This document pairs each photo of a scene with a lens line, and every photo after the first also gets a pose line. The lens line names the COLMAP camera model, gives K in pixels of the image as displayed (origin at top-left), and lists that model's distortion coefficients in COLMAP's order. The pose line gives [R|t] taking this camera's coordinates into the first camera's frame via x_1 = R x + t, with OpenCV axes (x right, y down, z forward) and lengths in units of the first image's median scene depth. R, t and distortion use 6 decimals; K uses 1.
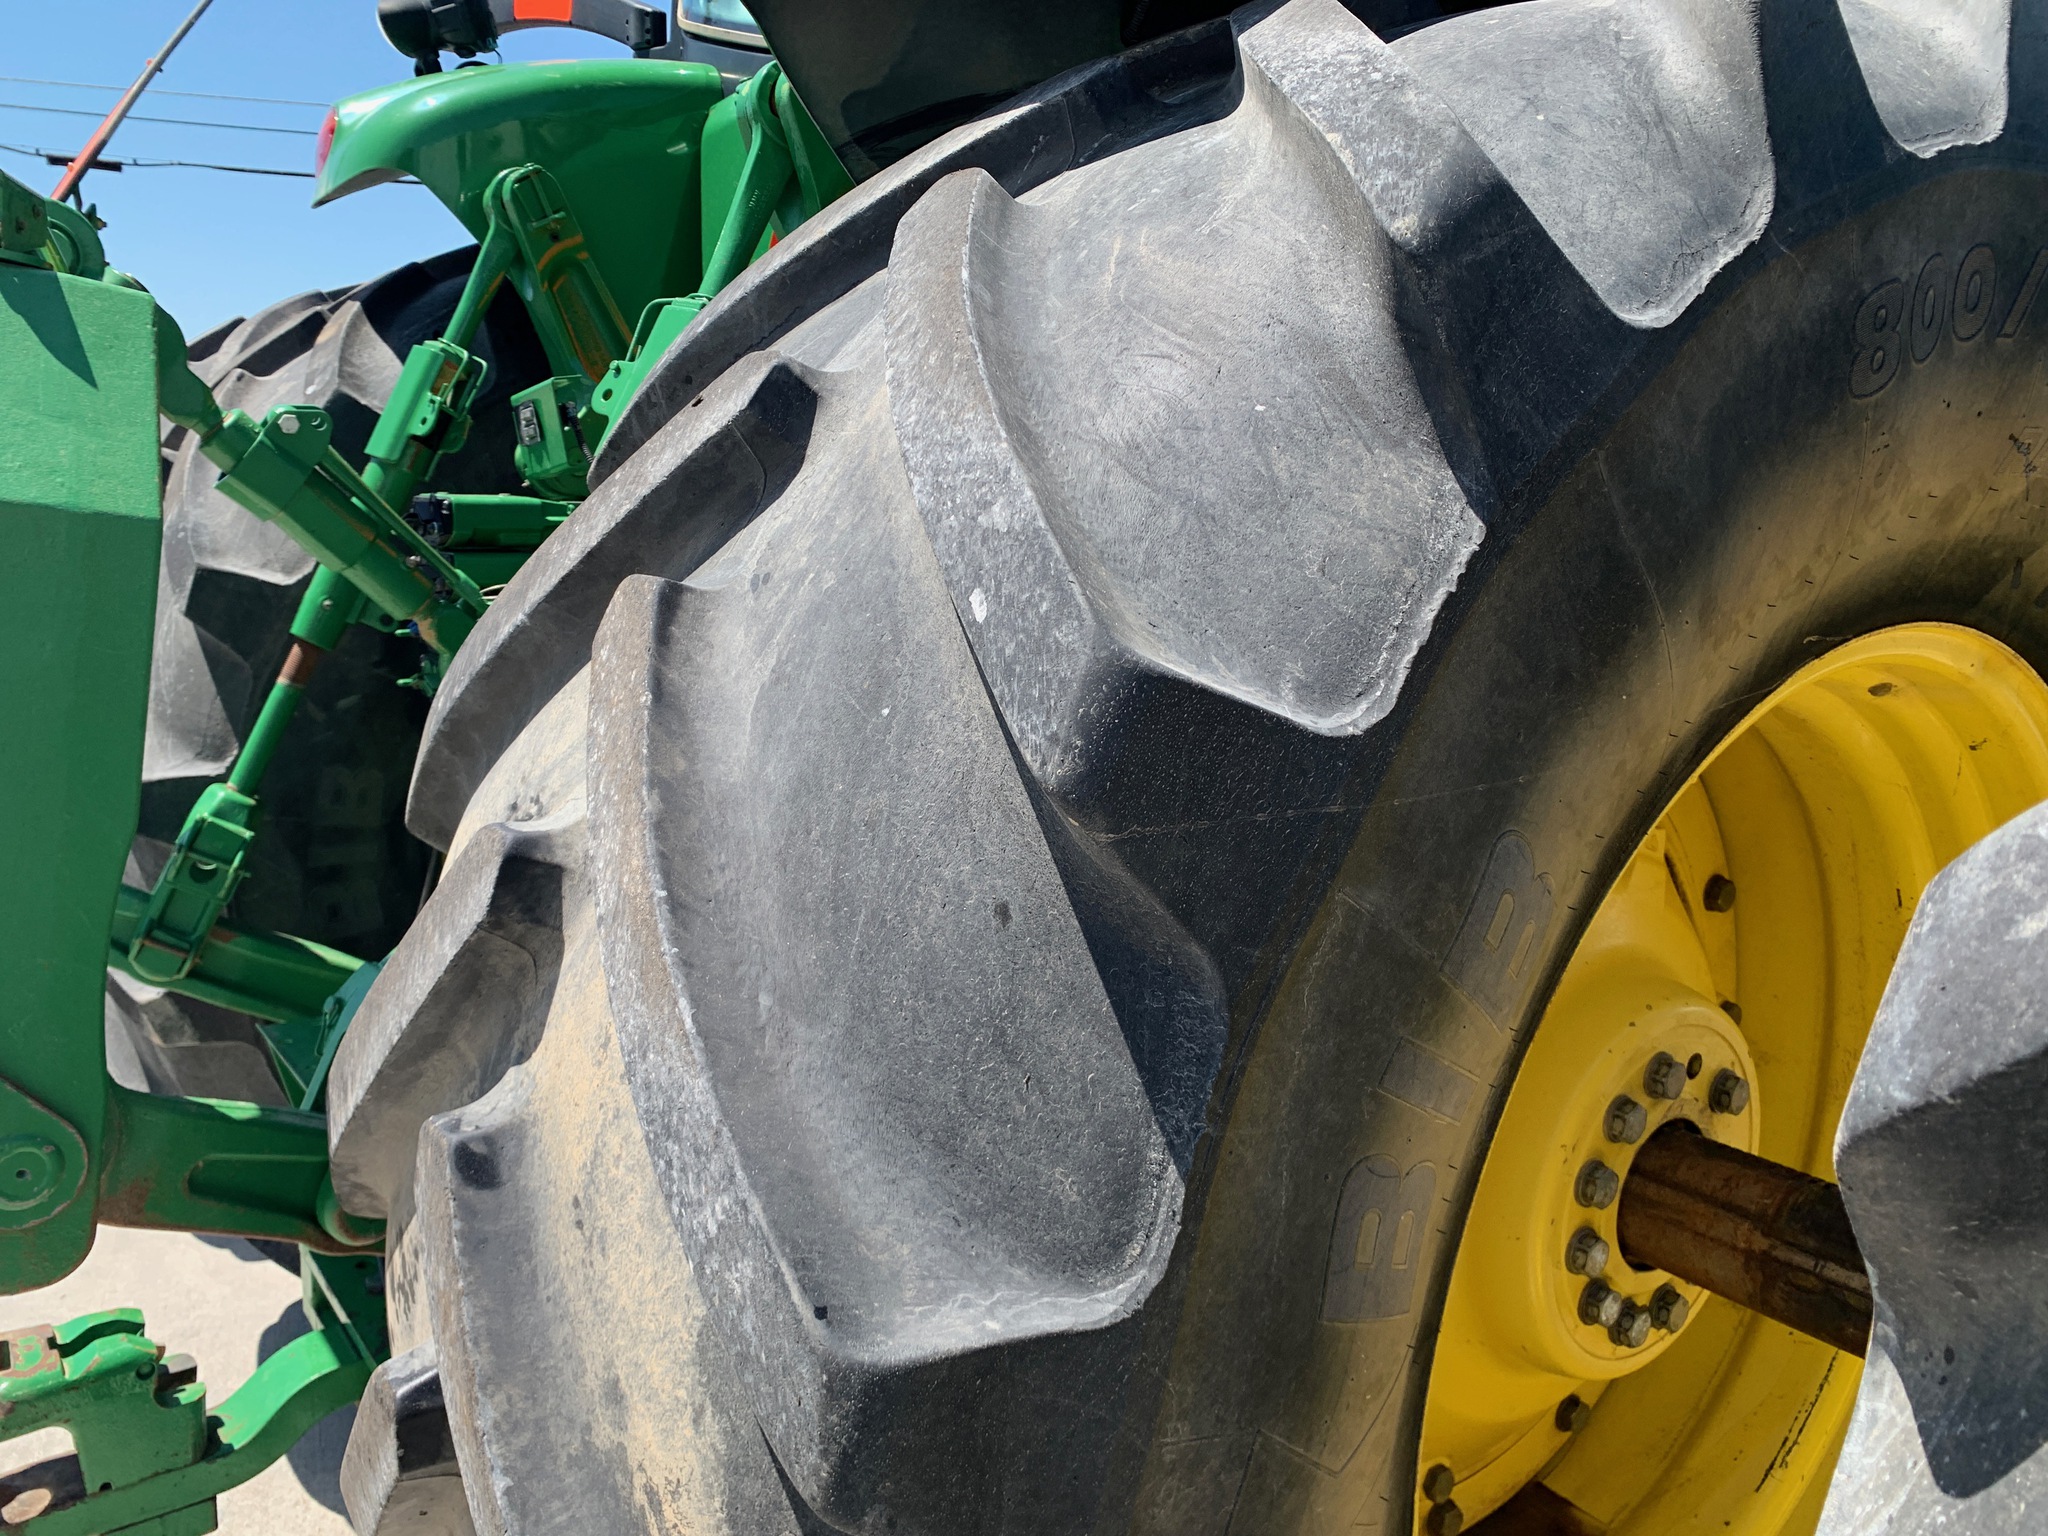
lens RADIAL K [[1584.2, 0, 987.8], [0, 1584.2, 805.8], [0, 0, 1]] dist [0.041499, -0.037111]
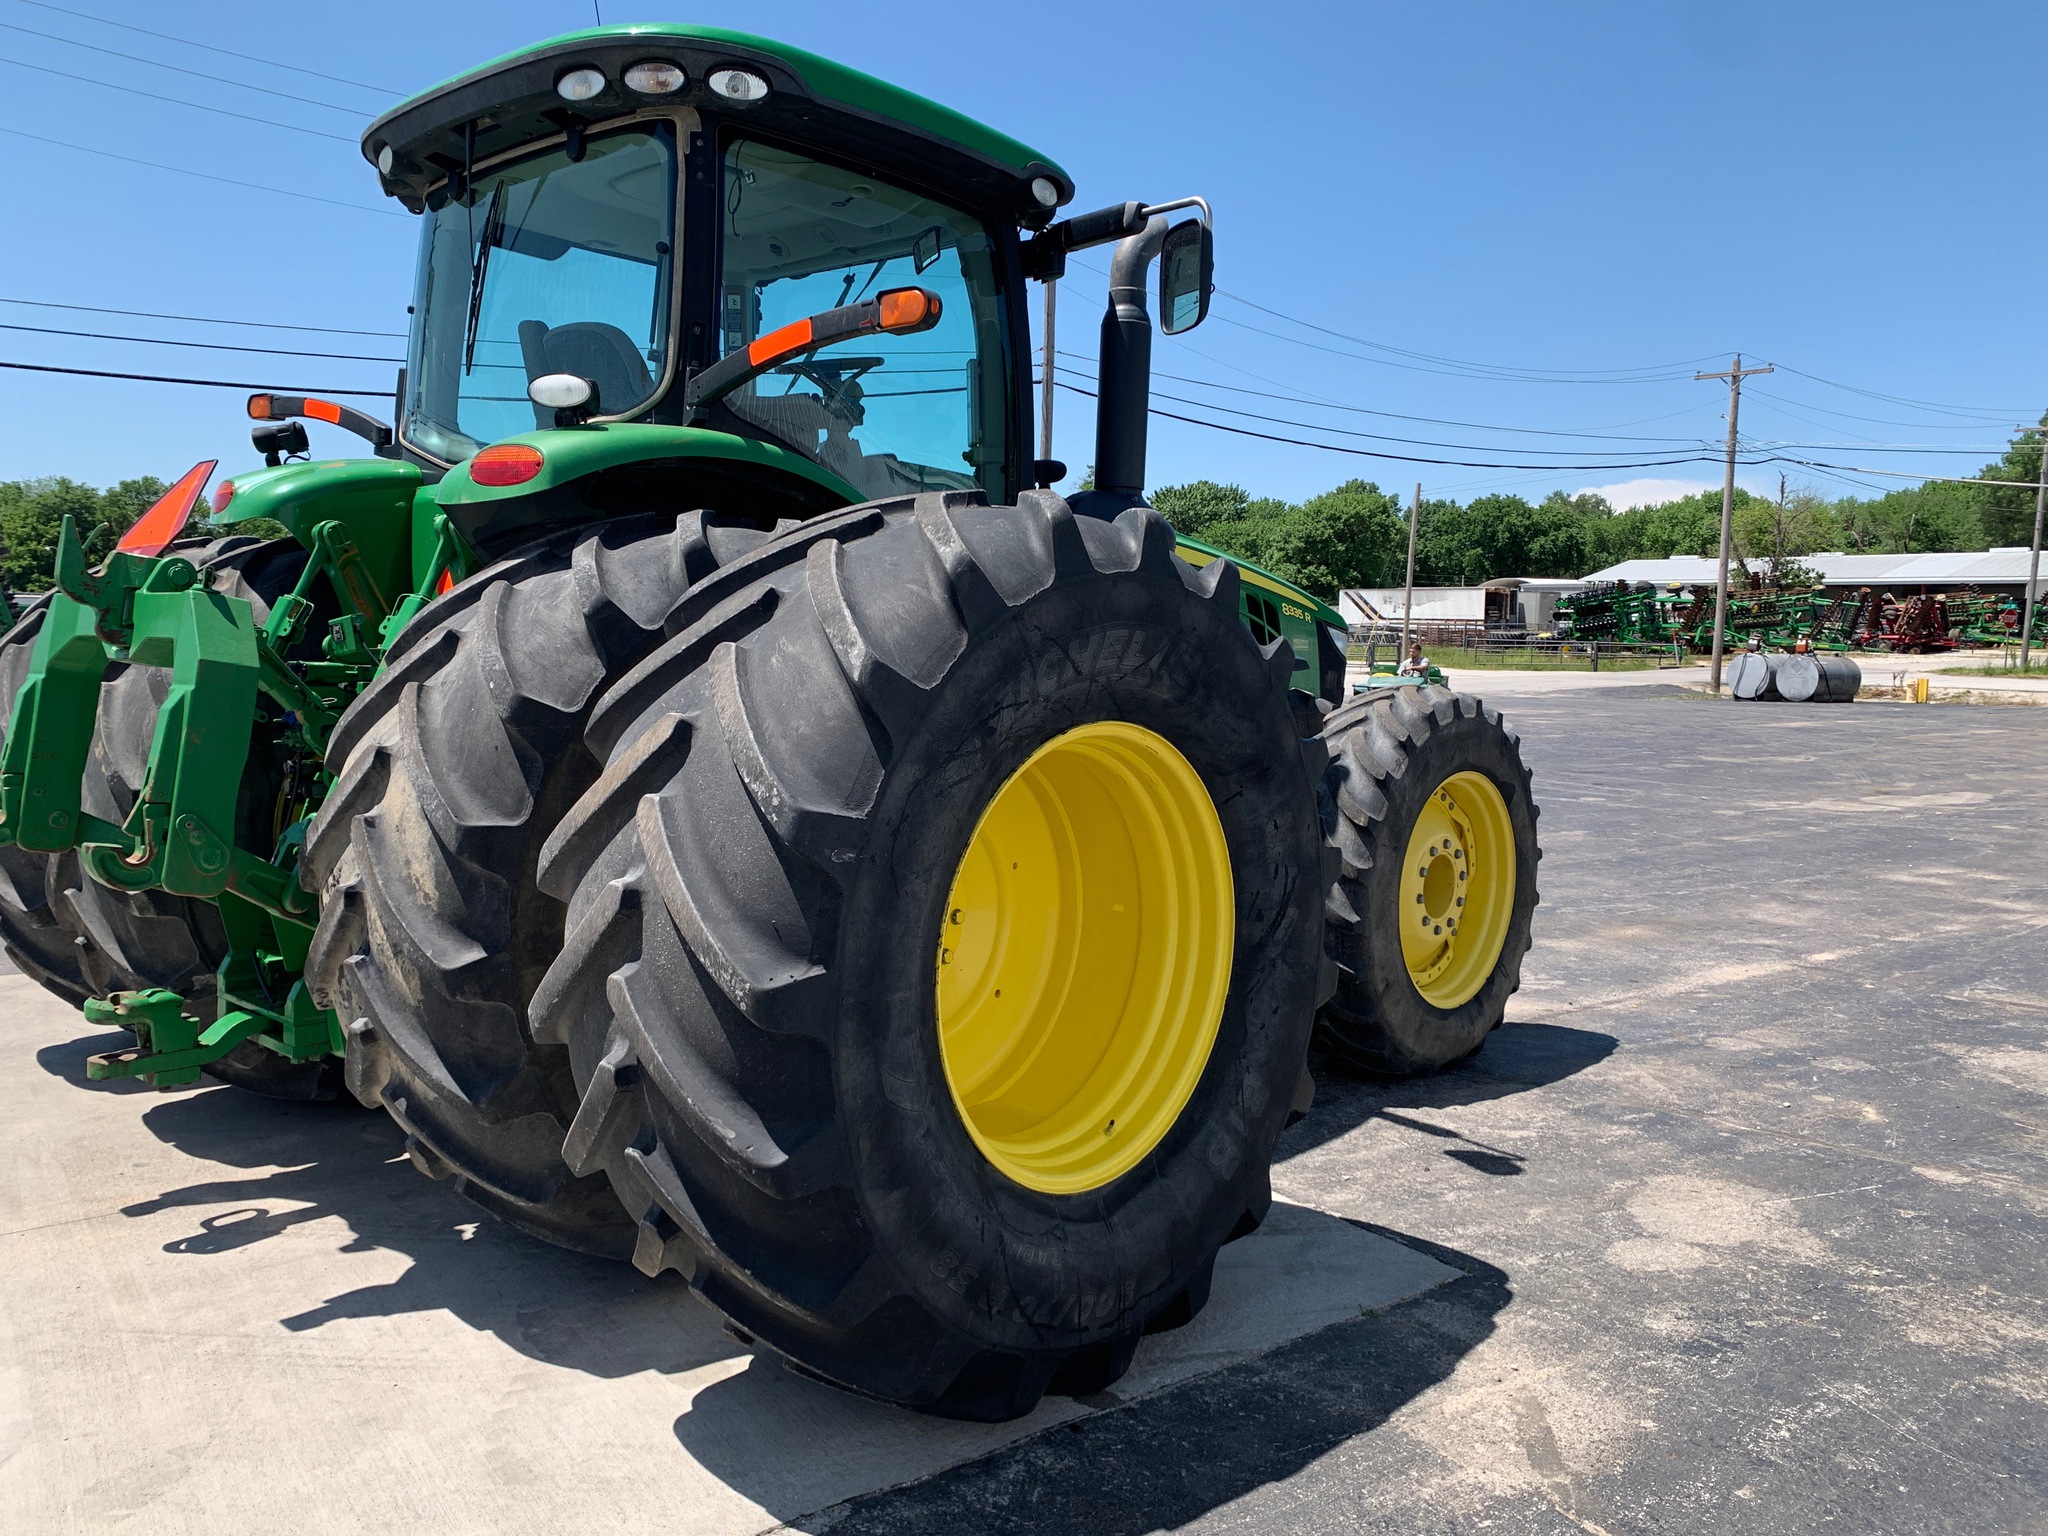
lens RADIAL K [[1575.6, 0, 1024.0], [0, 1575.6, 768.0], [0, 0, 1]] dist [-0.002686, 0.004696]
pose [[0.975345, -0.006193, 0.220597, 0.430734], [0.034279, 0.991725, -0.123719, 0.646140], [-0.218005, 0.128230, 0.967487, -3.318431]]
